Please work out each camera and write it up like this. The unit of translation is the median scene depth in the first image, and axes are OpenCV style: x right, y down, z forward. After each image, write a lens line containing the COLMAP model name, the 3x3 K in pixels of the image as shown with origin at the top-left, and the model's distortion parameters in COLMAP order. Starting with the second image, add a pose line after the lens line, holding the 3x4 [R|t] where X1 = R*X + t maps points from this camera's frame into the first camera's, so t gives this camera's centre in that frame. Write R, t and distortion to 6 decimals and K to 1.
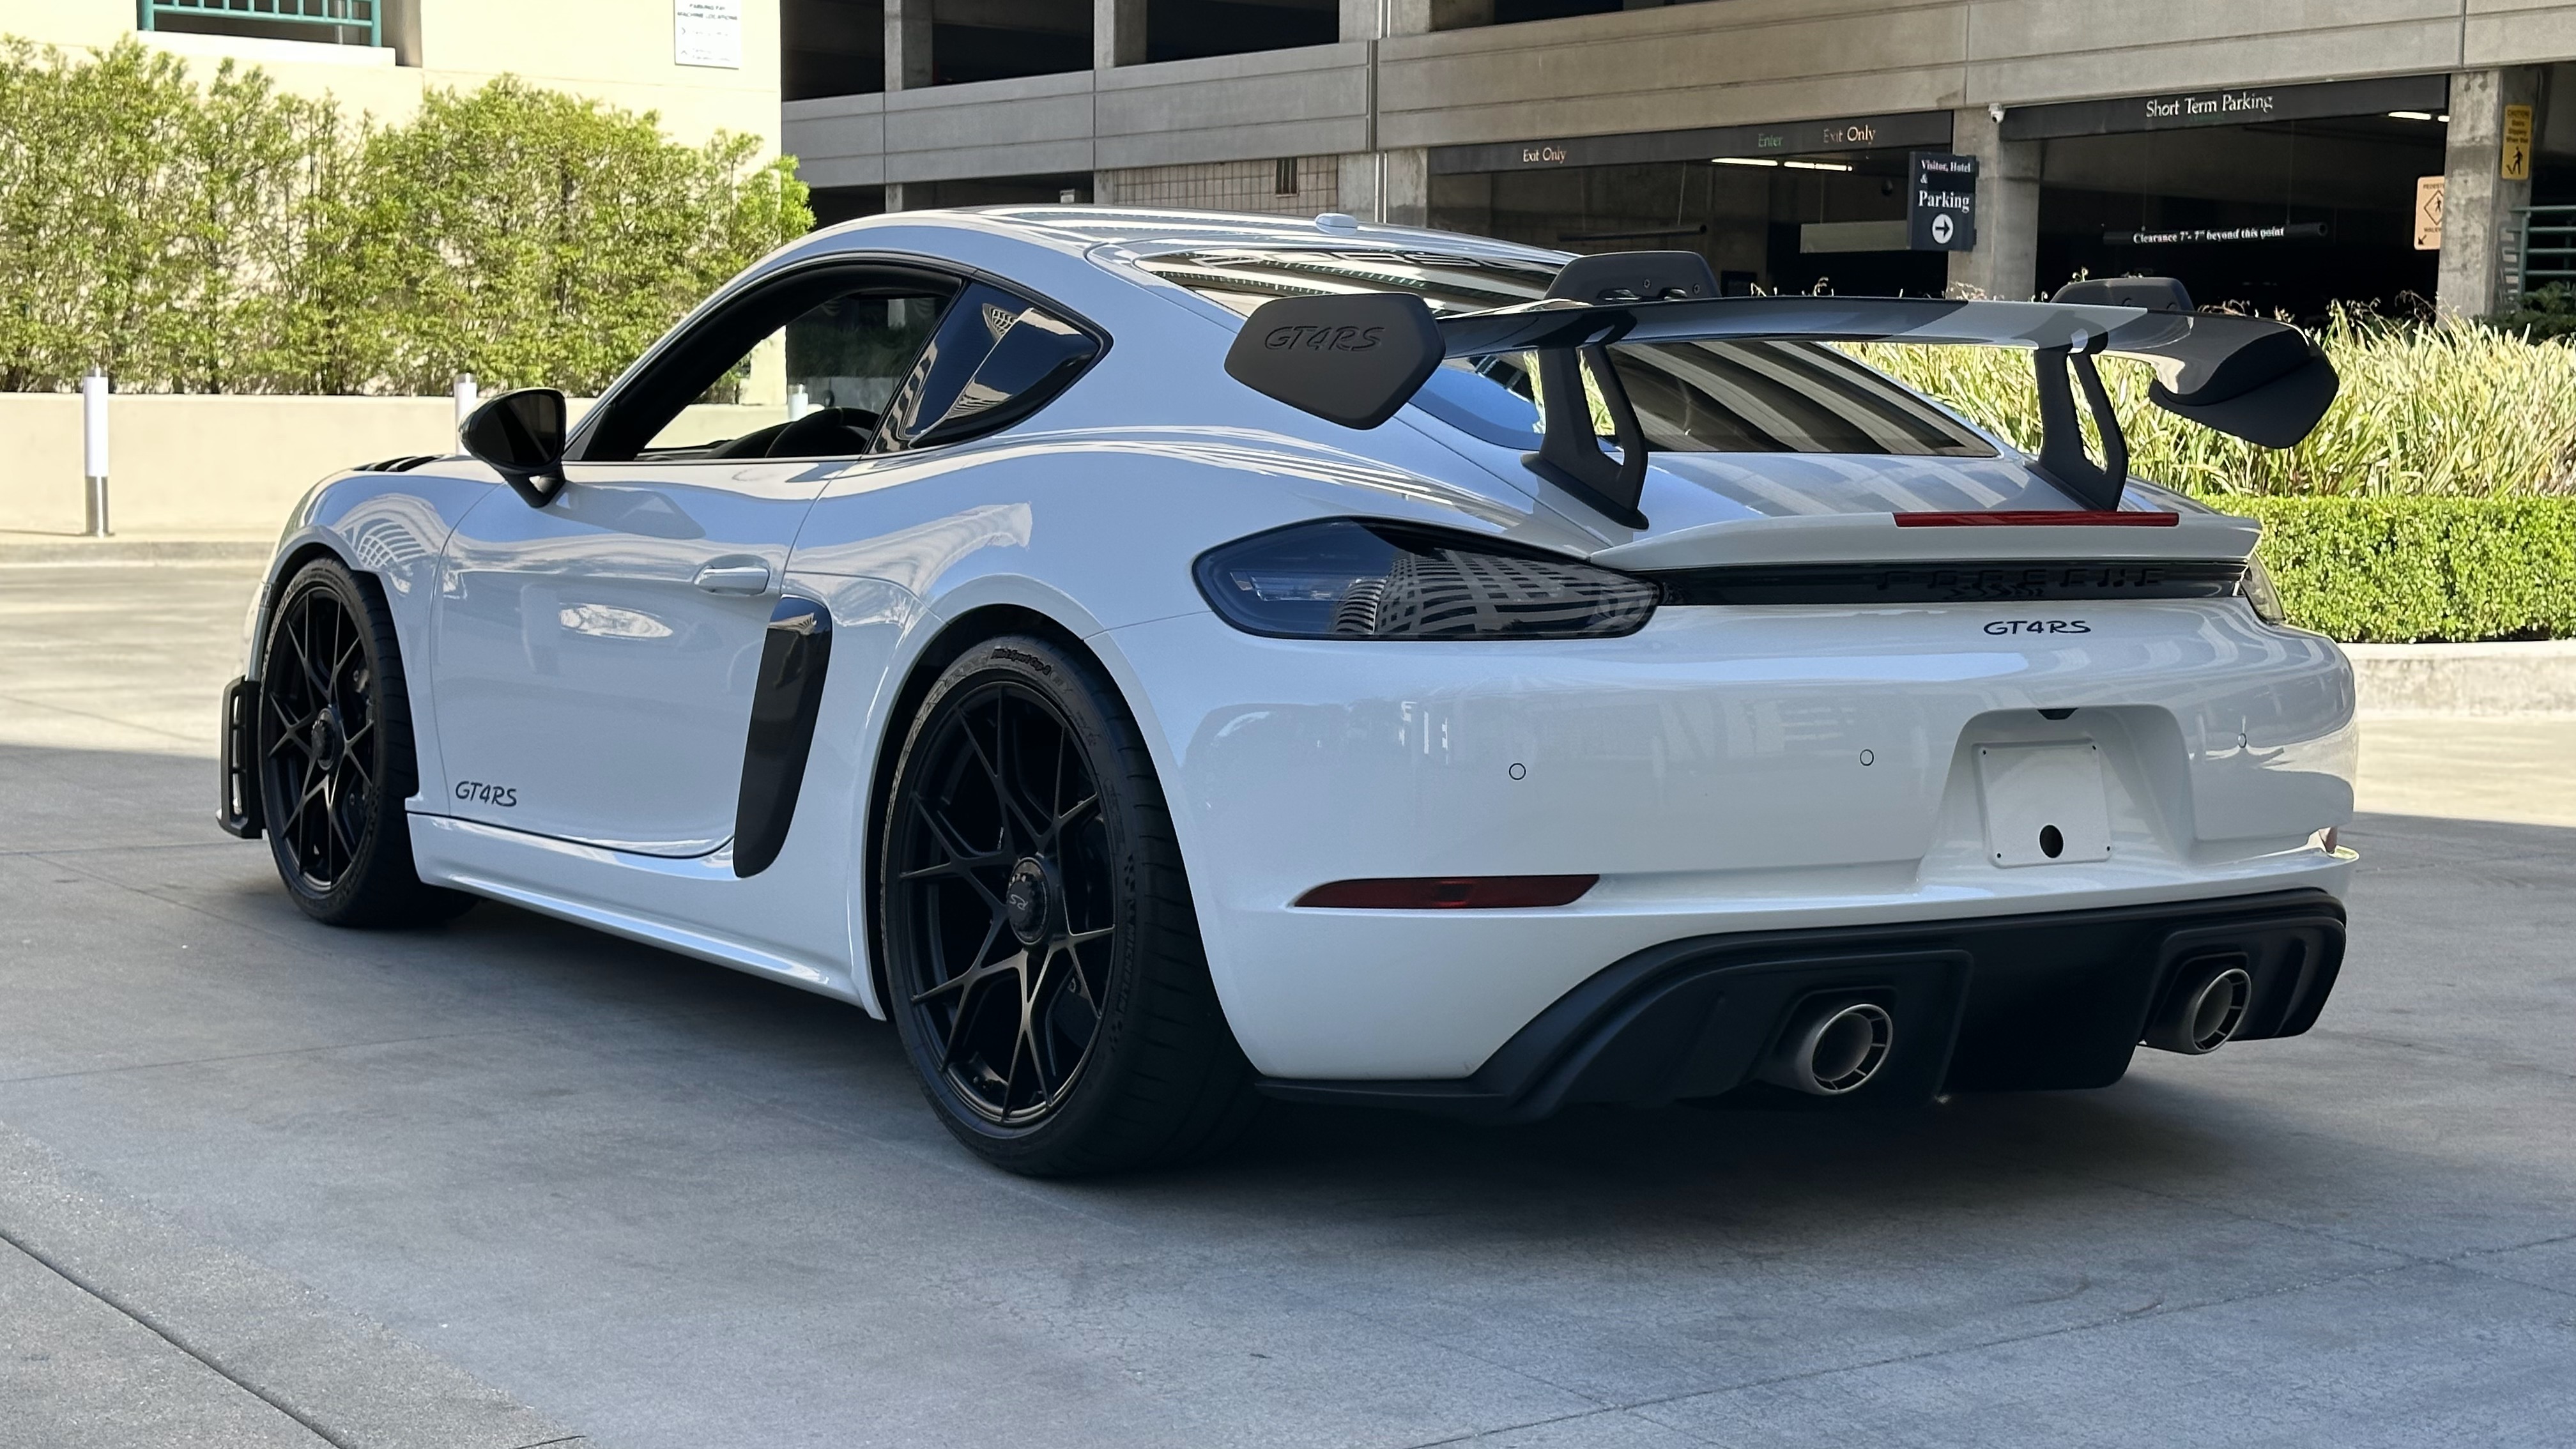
lens RADIAL K [[3602.7, 0, 1325.2], [0, 3602.7, 713.4], [0, 0, 1]] dist [0.133716, 0.000000]
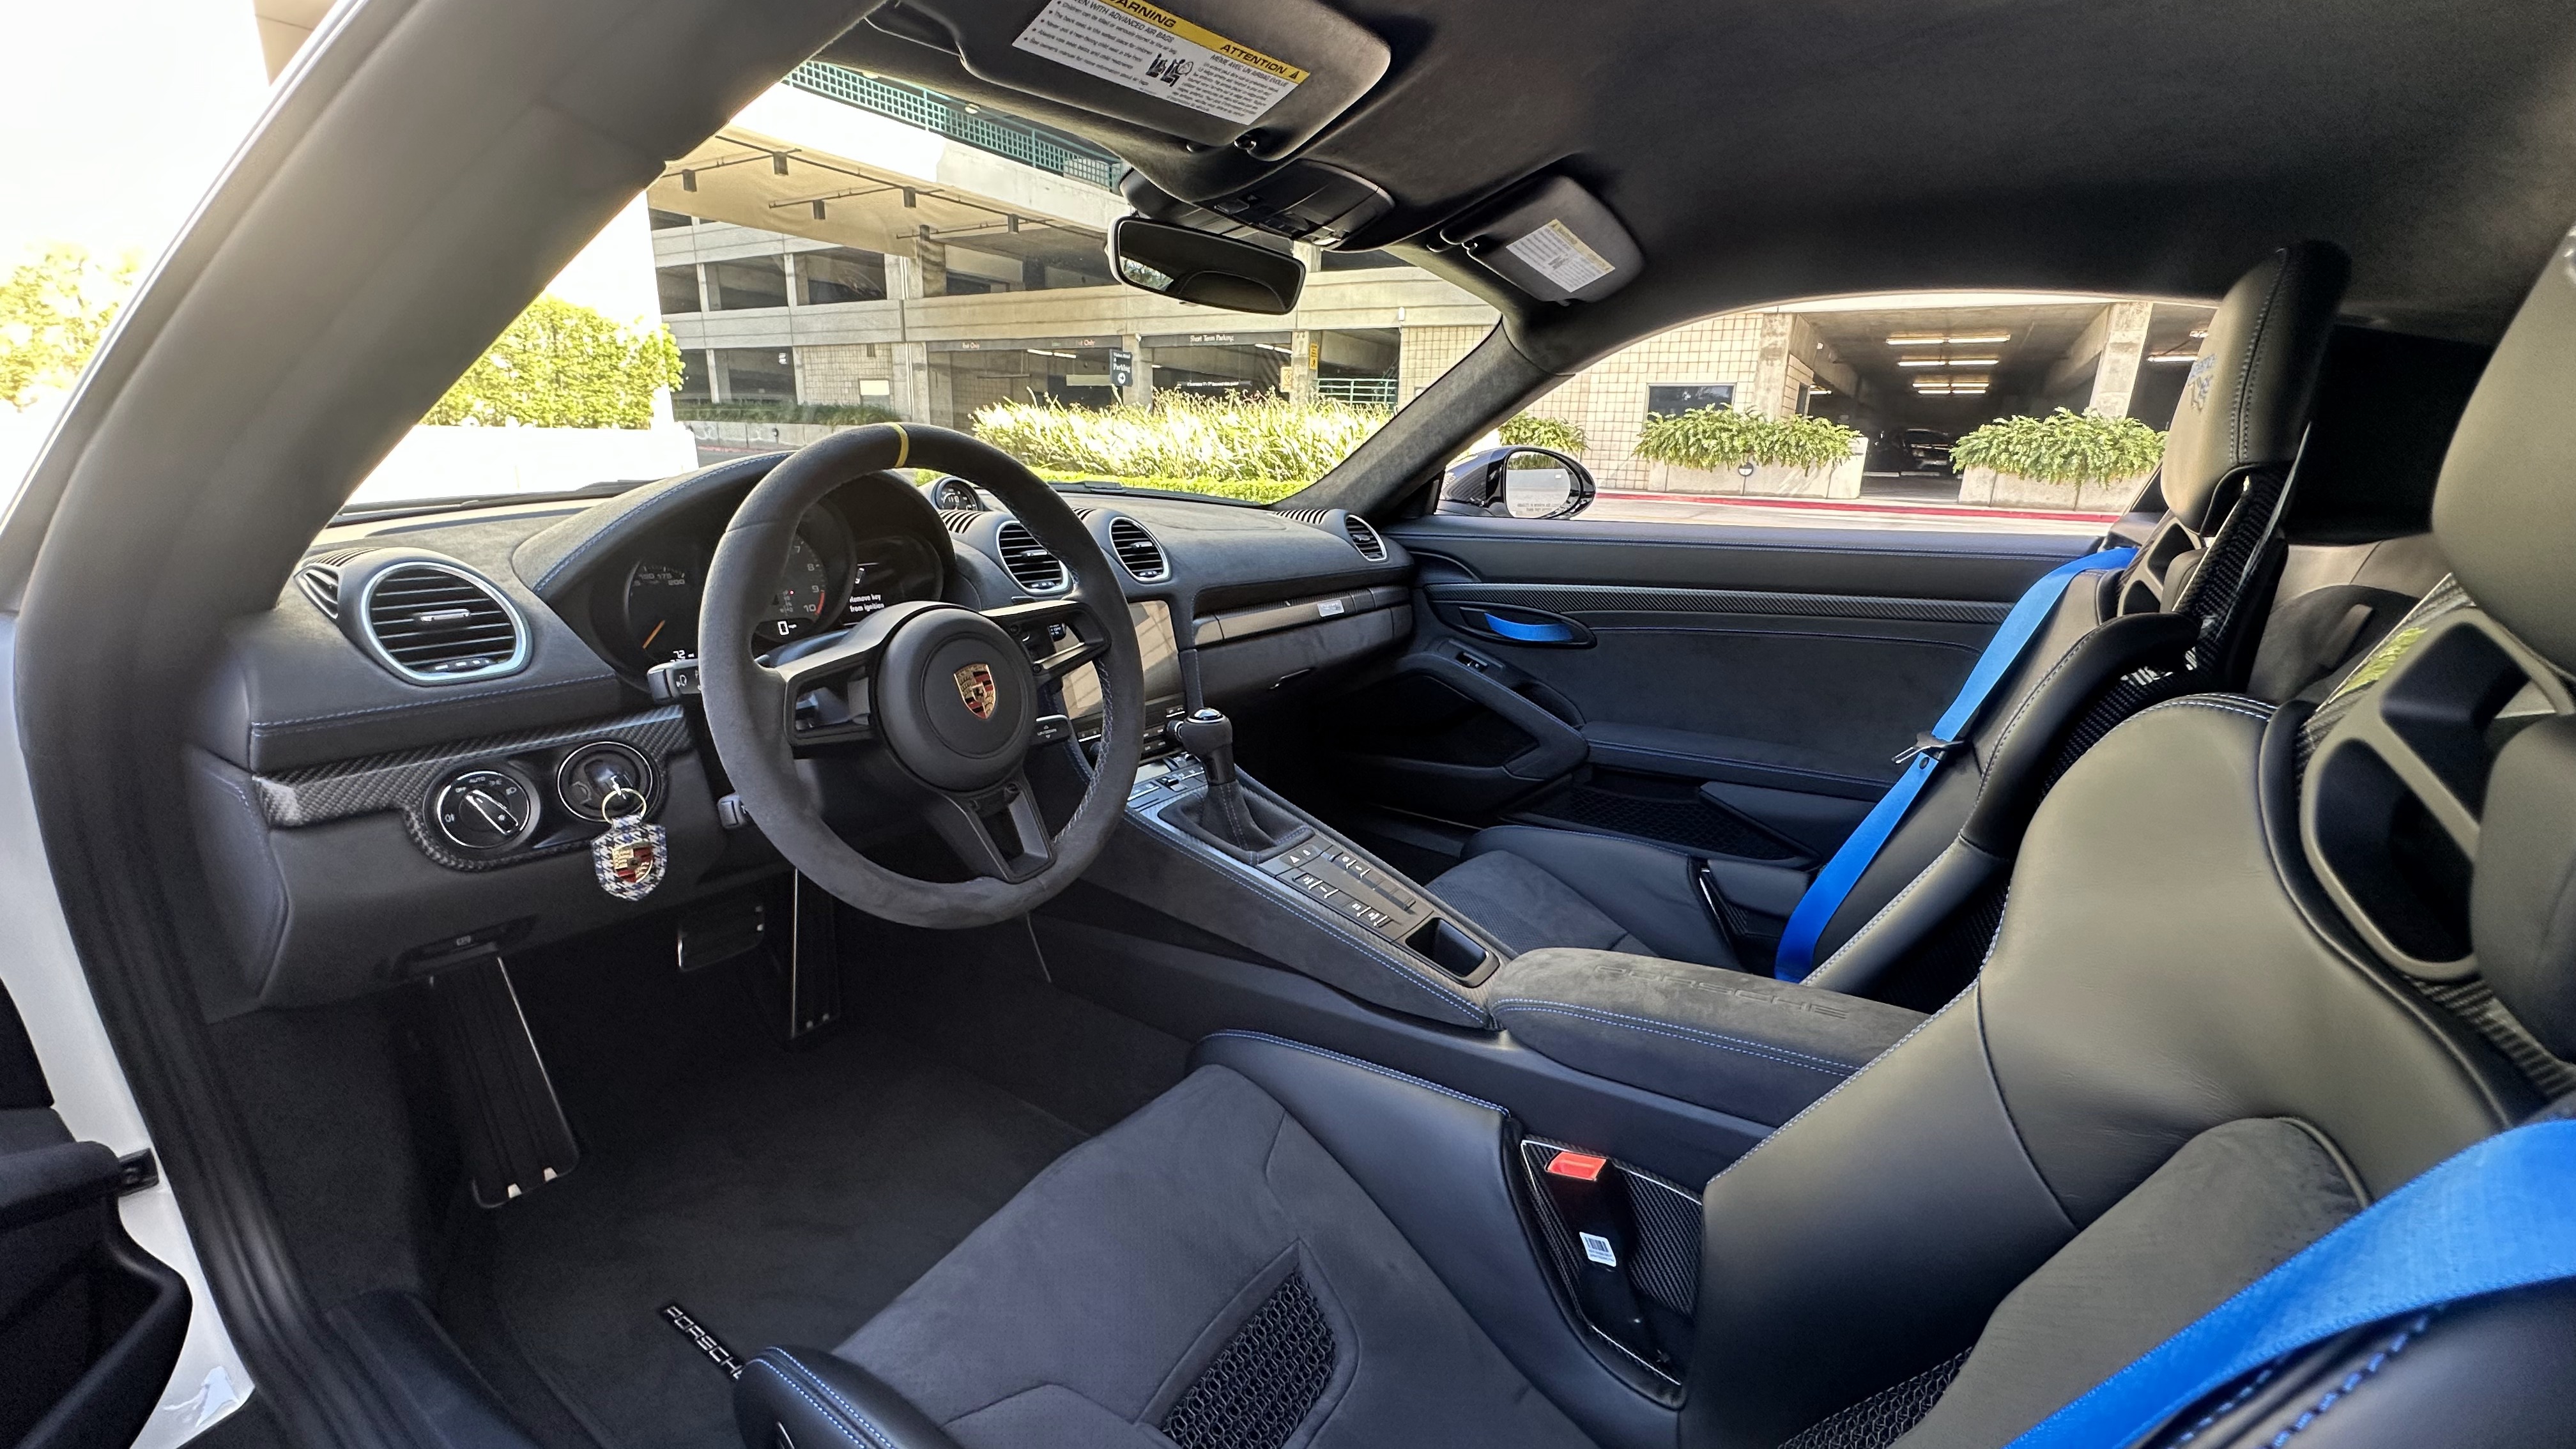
lens RADIAL K [[1023.4, 0, 1293.2], [0, 1023.4, 726.2], [0, 0, 1]] dist [-0.004747, 0.000377]
pose [[0.928156, -0.086945, 0.361893, -0.121392], [0.017583, 0.981489, 0.190709, -0.063754], [-0.371775, -0.170645, 0.912504, 0.760284]]
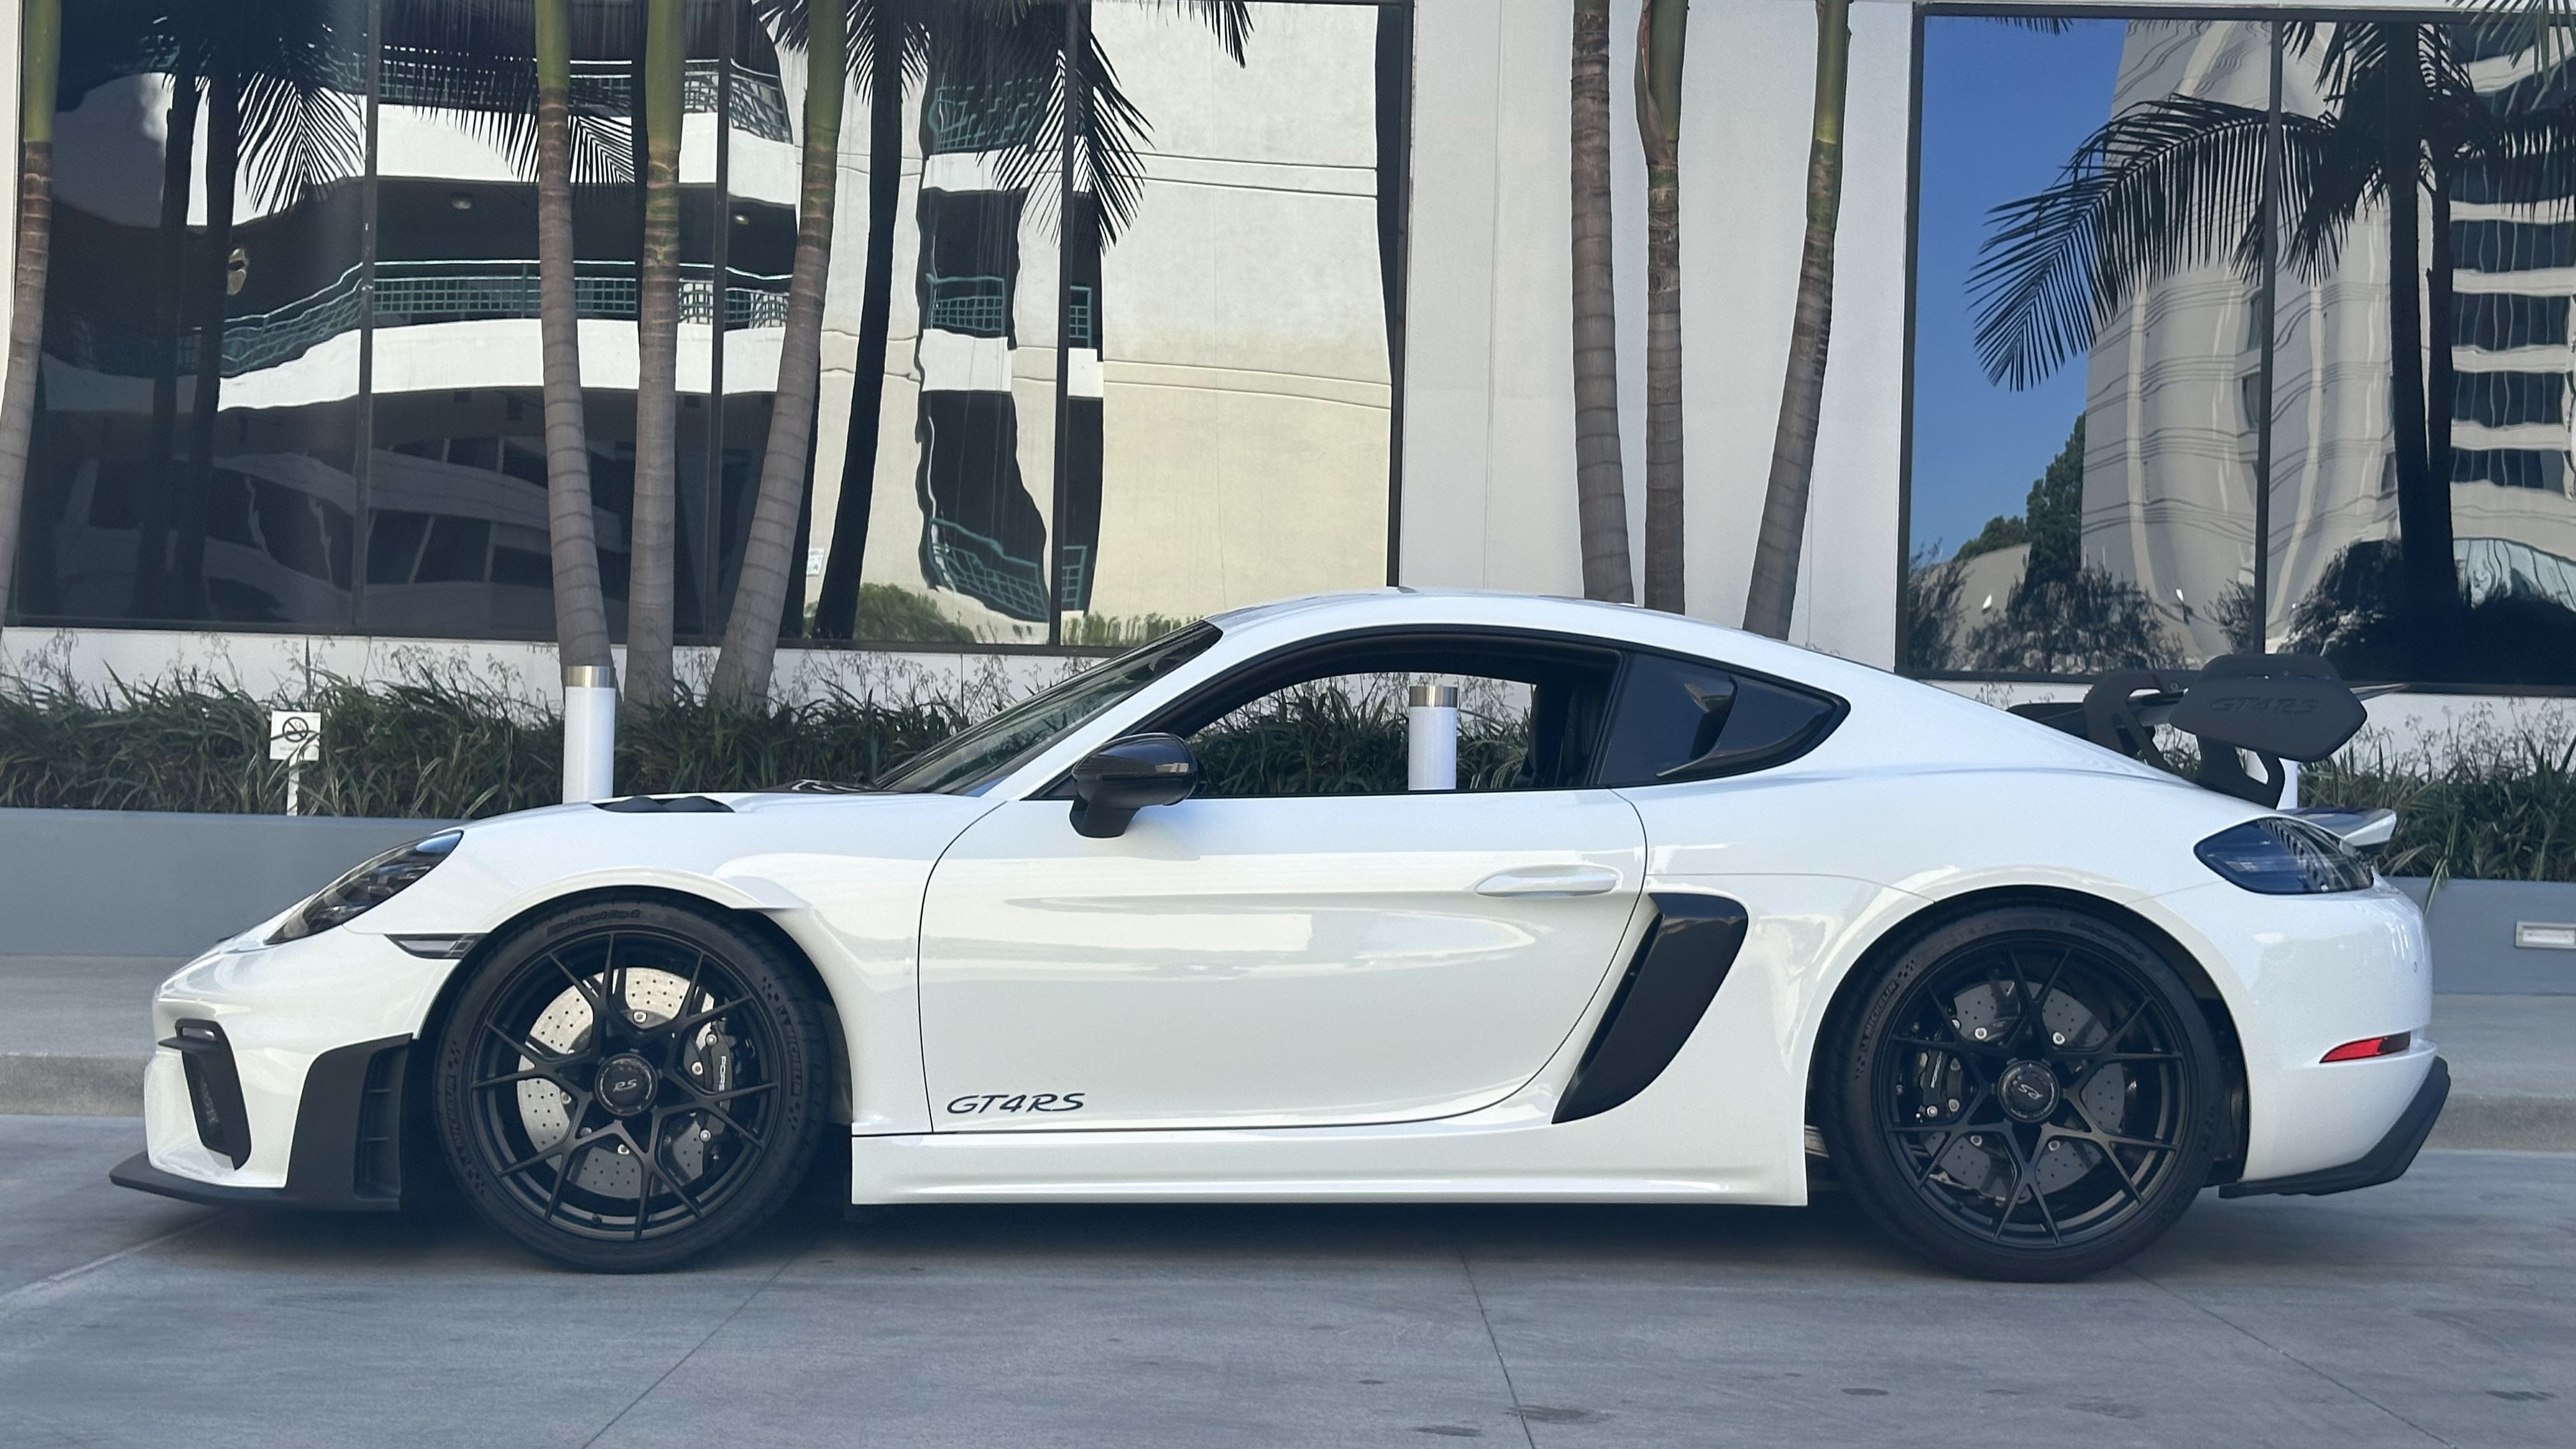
lens RADIAL K [[3602.7, 0, 1438.6], [0, 3602.7, 650.0], [0, 0, 1]] dist [0.133716, 0.000000]
pose [[0.563546, 0.021538, 0.825804, -0.920396], [0.067832, 0.995078, -0.072243, -0.022612], [-0.823295, 0.096728, 0.559311, 0.242938]]
